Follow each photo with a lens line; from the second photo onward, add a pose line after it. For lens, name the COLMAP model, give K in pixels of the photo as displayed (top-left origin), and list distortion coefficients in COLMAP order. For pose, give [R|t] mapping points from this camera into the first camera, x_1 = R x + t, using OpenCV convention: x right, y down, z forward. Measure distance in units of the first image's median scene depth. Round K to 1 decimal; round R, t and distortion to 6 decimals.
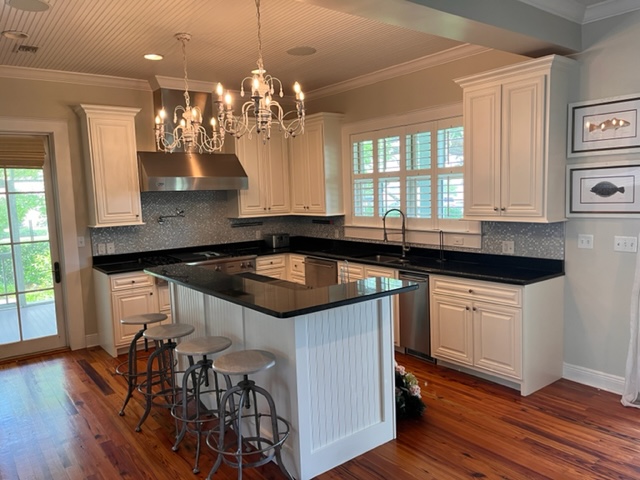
lens RADIAL K [[481.4, 0, 322.9], [0, 481.4, 240.8], [0, 0, 1]] dist [0.052233, -0.067229]
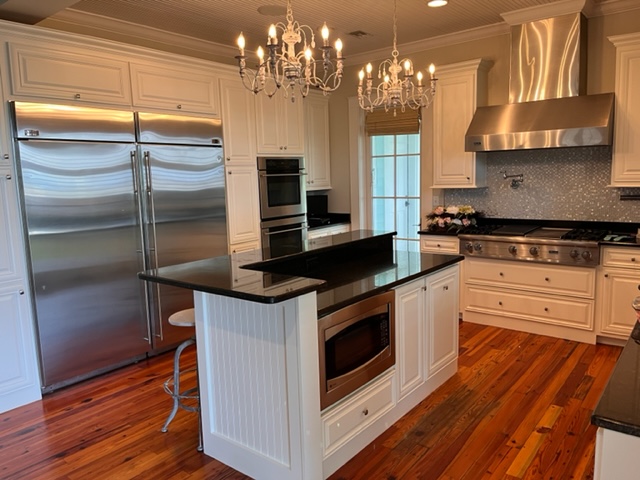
lens RADIAL K [[481.4, 0, 321.4], [0, 481.4, 236.9], [0, 0, 1]] dist [0.052233, -0.067229]
pose [[0.238843, 0.154730, -0.958652, 0.462941], [-0.074678, 0.987227, 0.140736, -0.050139], [0.968183, 0.037977, 0.247347, 0.499905]]
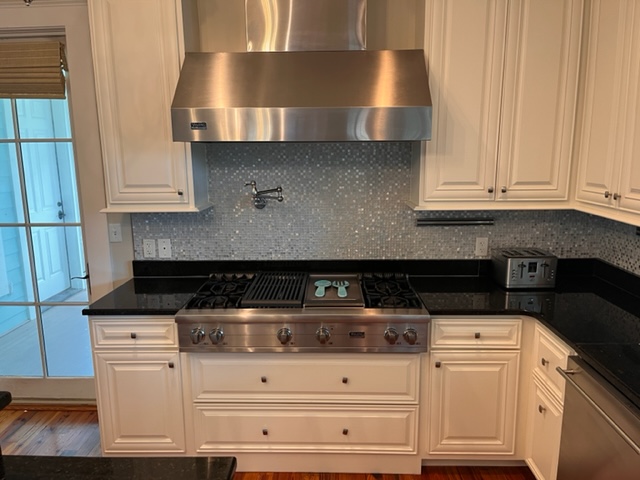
lens RADIAL K [[481.4, 0, 319.9], [0, 481.4, 244.0], [0, 0, 1]] dist [0.052233, -0.067229]
pose [[0.778465, 0.144423, -0.610847, 0.022686], [-0.079196, 0.987992, 0.132663, -0.076549], [0.622672, -0.054897, 0.780555, 0.712295]]
